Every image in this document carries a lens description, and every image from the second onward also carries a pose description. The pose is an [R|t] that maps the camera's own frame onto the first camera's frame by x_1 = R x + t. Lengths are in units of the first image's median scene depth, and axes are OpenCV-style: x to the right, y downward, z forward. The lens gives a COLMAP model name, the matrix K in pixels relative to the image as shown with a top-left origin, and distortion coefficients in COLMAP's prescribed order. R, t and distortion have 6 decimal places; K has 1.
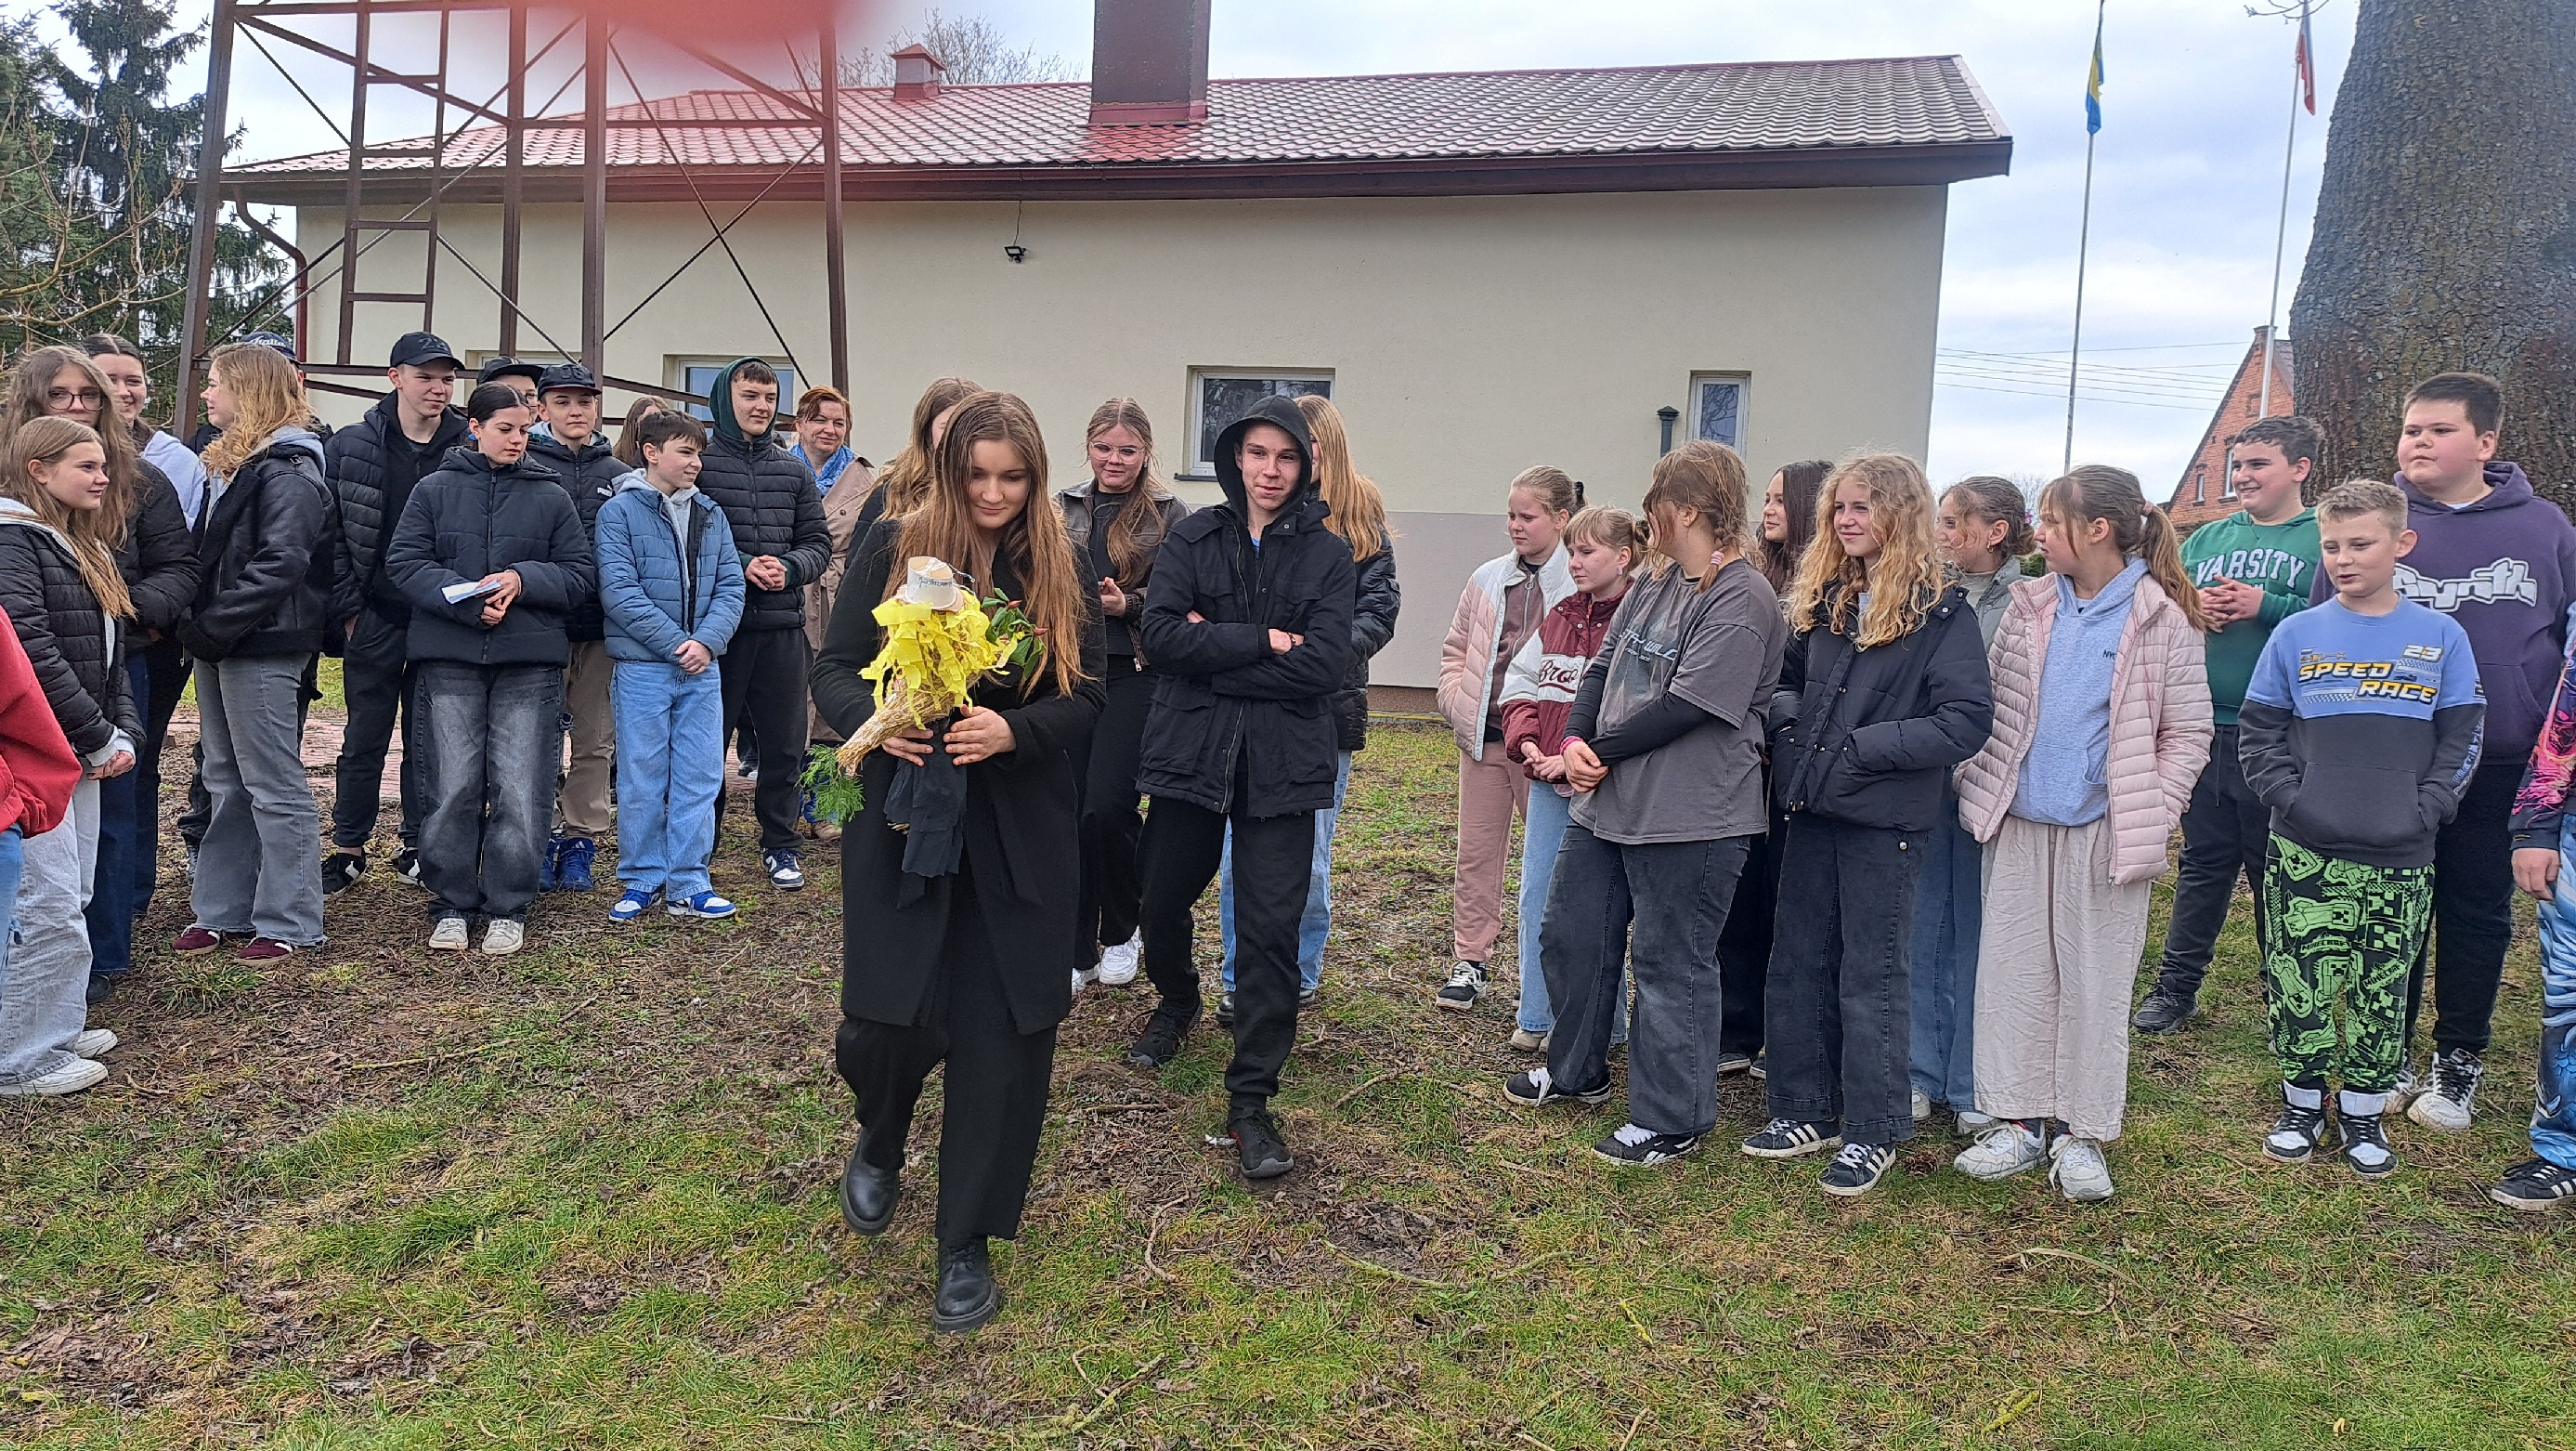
lens RADIAL K [[1856.3, 0, 1315.6], [0, 1856.3, 741.9], [0, 0, 1]] dist [0.074369, -0.061878]
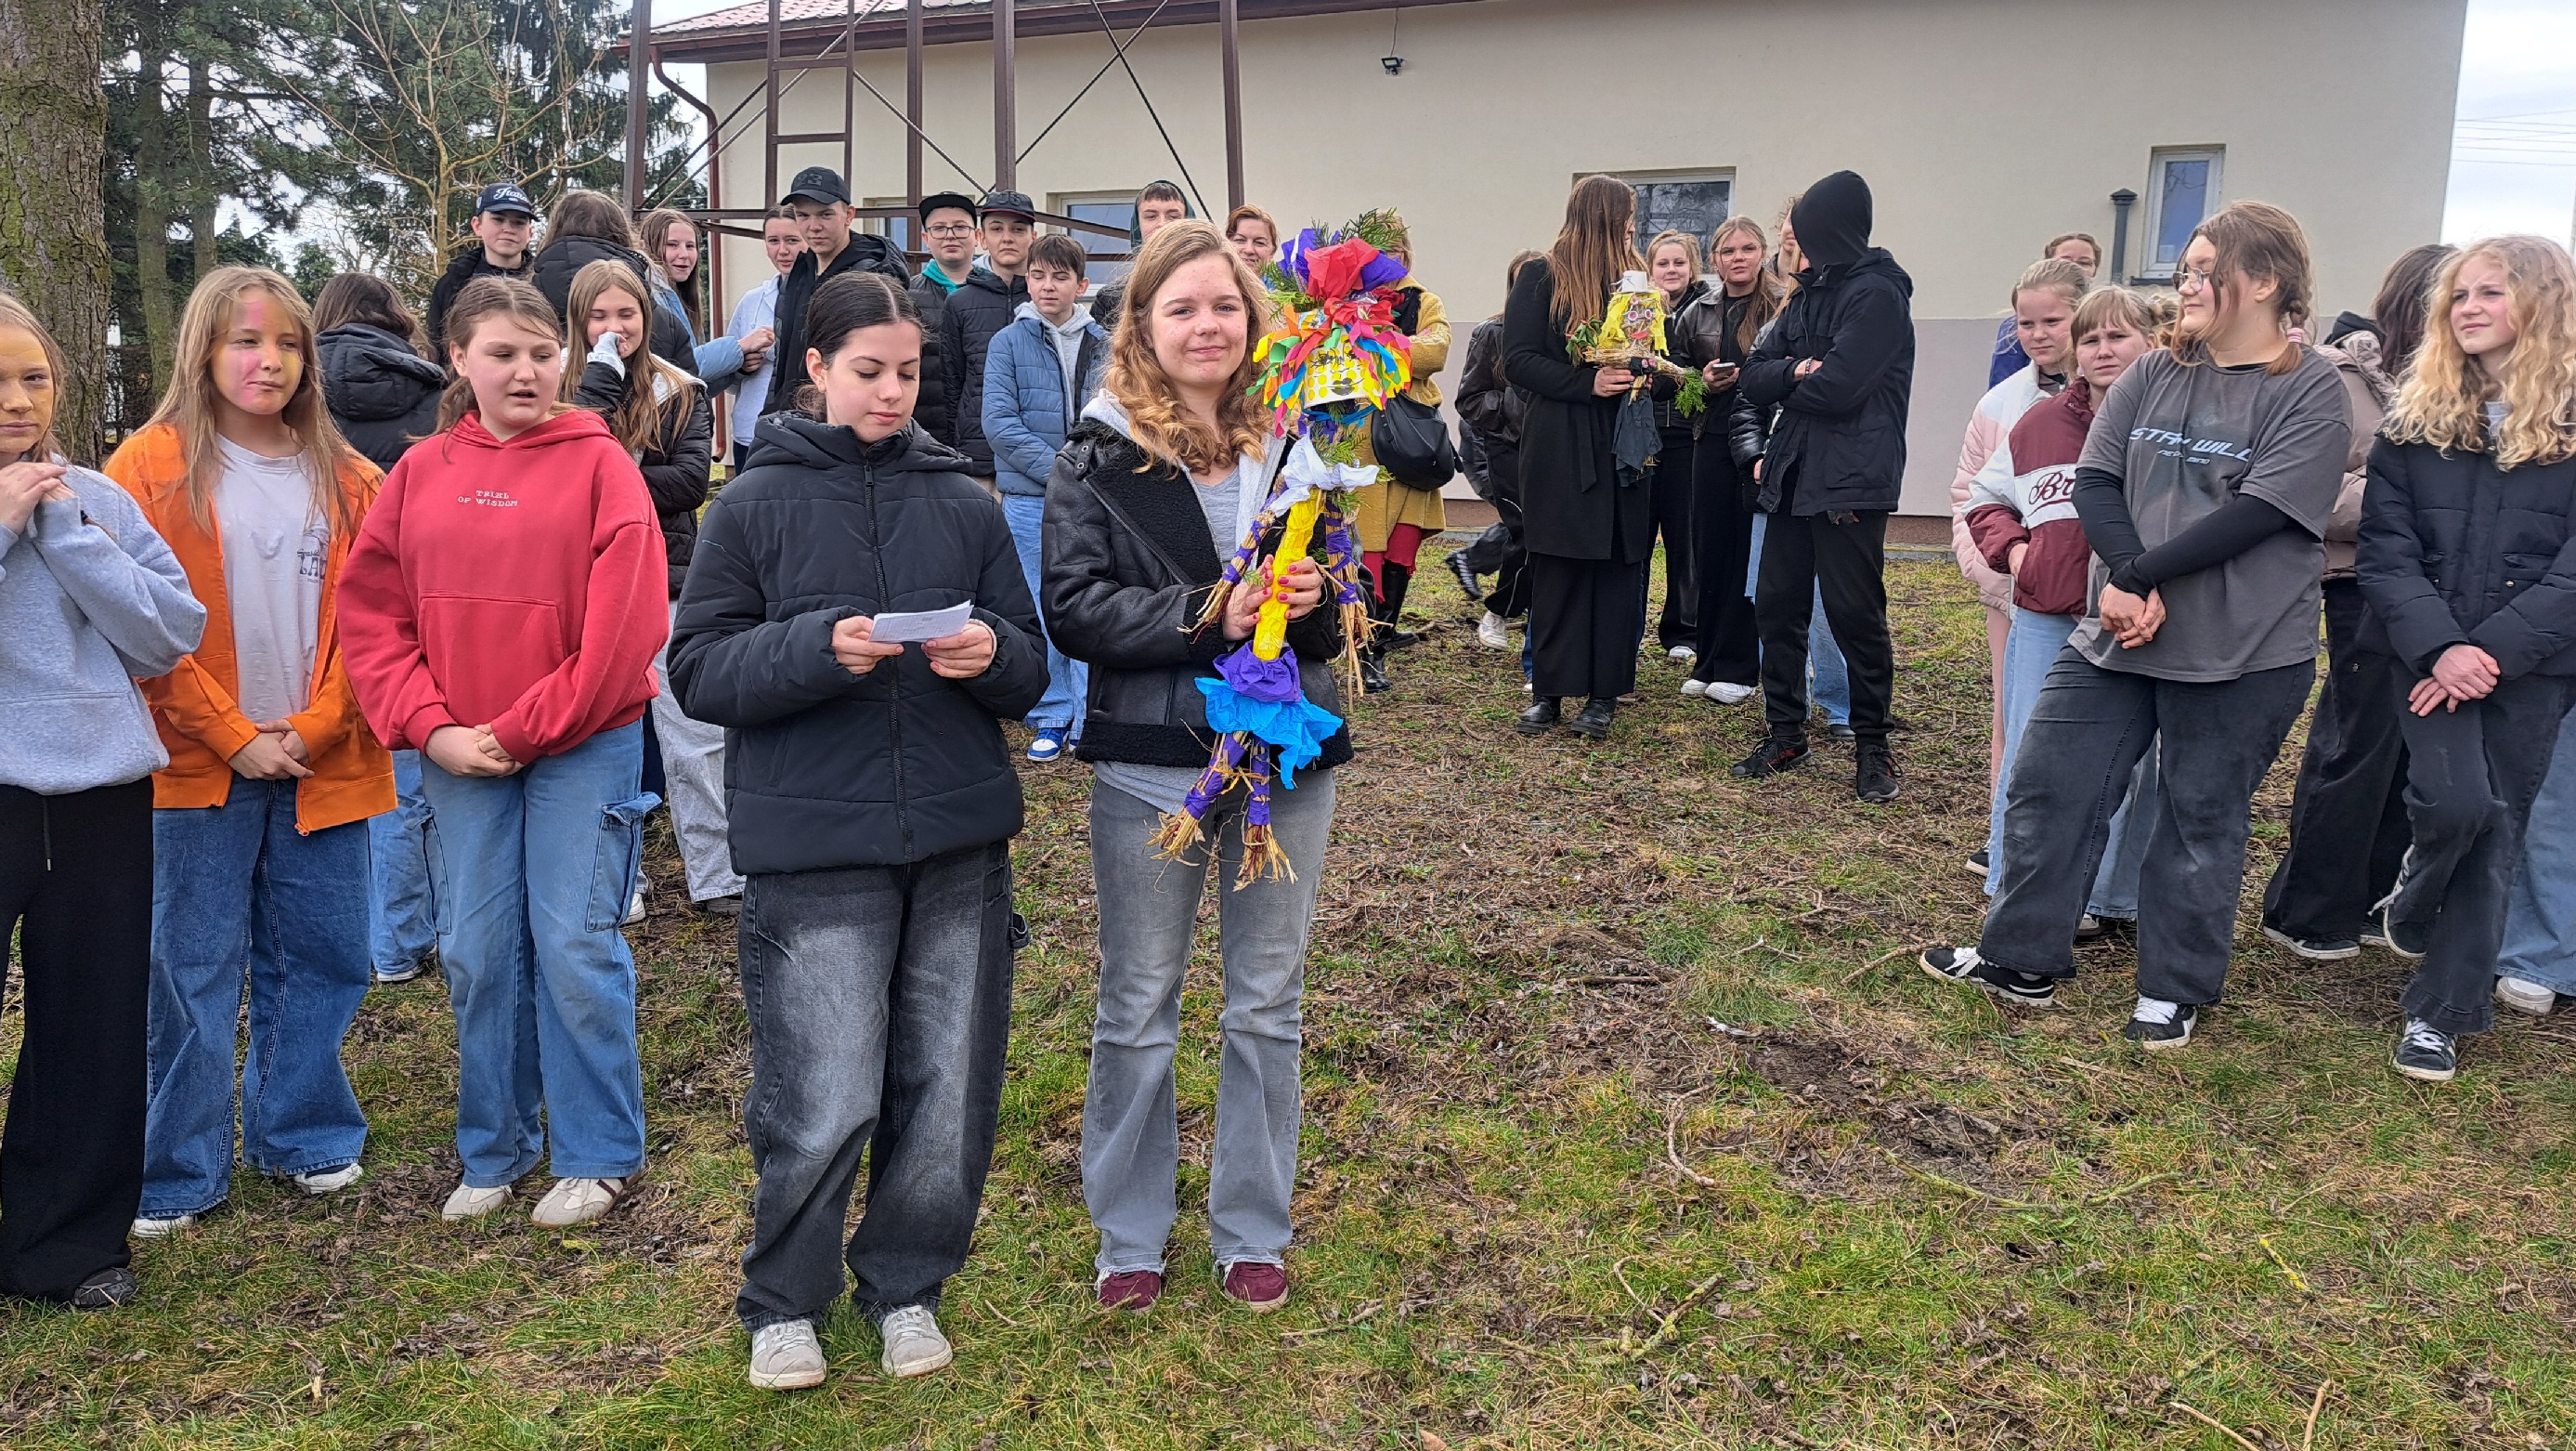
lens RADIAL K [[1856.3, 0, 1309.3], [0, 1856.3, 714.7], [0, 0, 1]] dist [0.074369, -0.061878]
pose [[0.982638, 0.003562, -0.185498, -0.045194], [0.010481, 0.997153, 0.074668, -0.001534], [0.185236, -0.075316, 0.979804, 0.049397]]
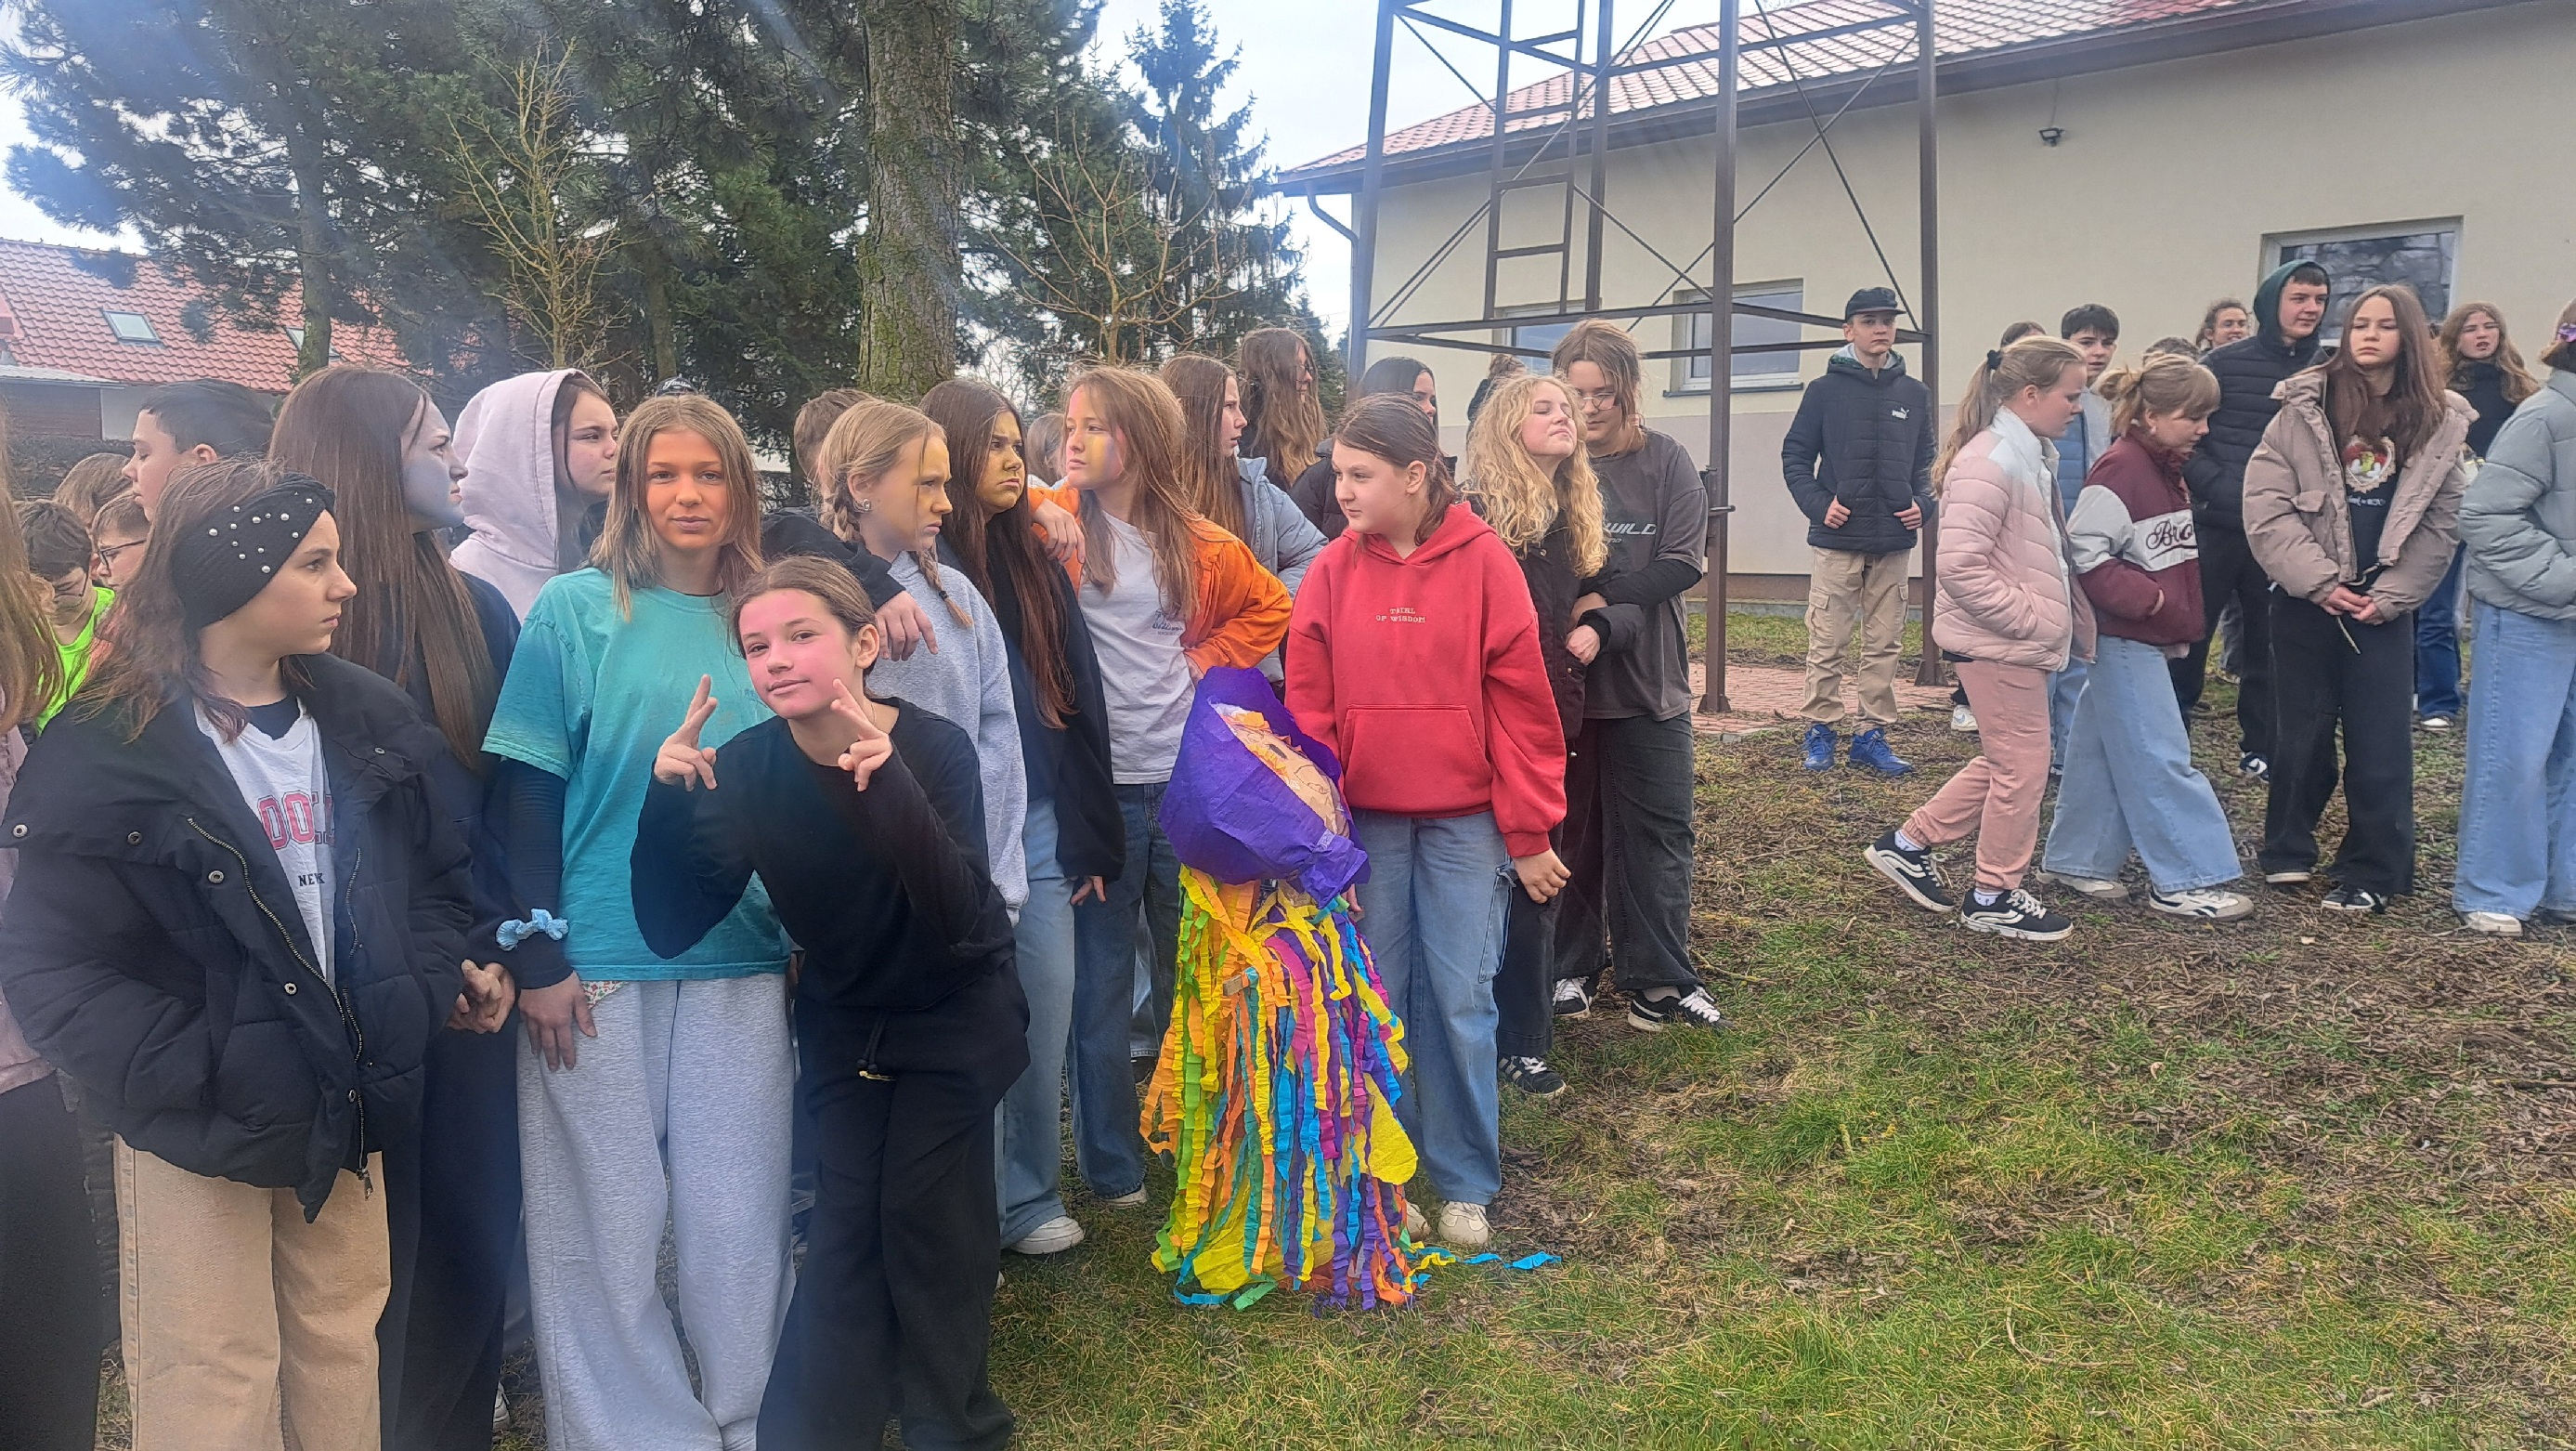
lens RADIAL K [[1856.3, 0, 1325.1], [0, 1856.3, 727.4], [0, 0, 1]] dist [0.074369, -0.061878]
pose [[0.892074, 0.005340, -0.451857, -0.117637], [0.008137, 0.999578, 0.027878, 0.004198], [0.451816, -0.028546, 0.891655, -0.003580]]
